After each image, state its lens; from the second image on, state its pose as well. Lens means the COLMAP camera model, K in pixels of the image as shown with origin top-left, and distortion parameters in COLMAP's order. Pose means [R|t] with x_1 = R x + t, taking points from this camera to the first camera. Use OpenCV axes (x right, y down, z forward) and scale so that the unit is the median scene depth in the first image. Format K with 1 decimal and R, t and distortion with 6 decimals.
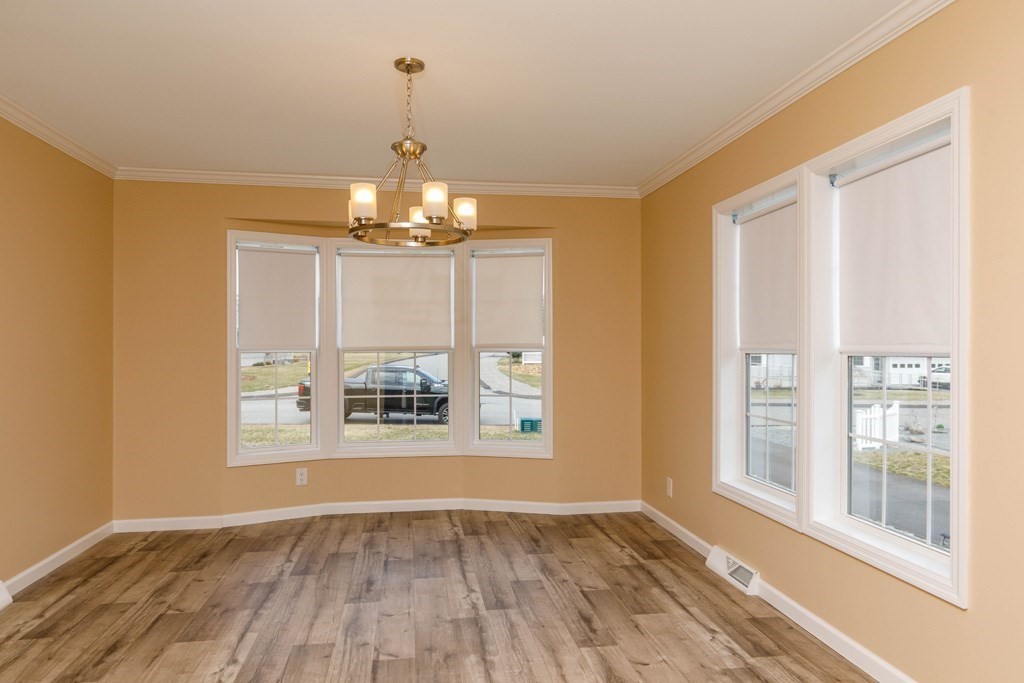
lens RADIAL K [[666.5, 0, 508.9], [0, 666.5, 345.2], [0, 0, 1]] dist [0.002412, 0.001284]
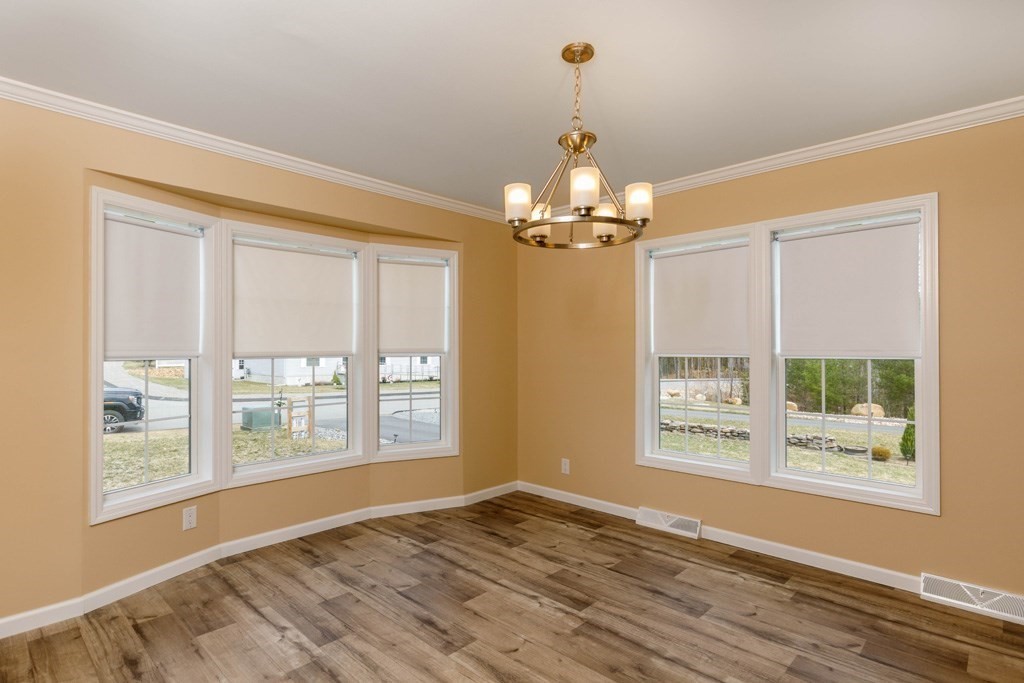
lens RADIAL K [[519.9, 0, 508.1], [0, 519.9, 346.0], [0, 0, 1]] dist [-0.001654, -0.000037]
pose [[0.786293, 0.004158, 0.617839, -0.472107], [-0.000712, 0.999983, -0.005823, -0.002680], [-0.617853, 0.004139, 0.786283, 0.340749]]
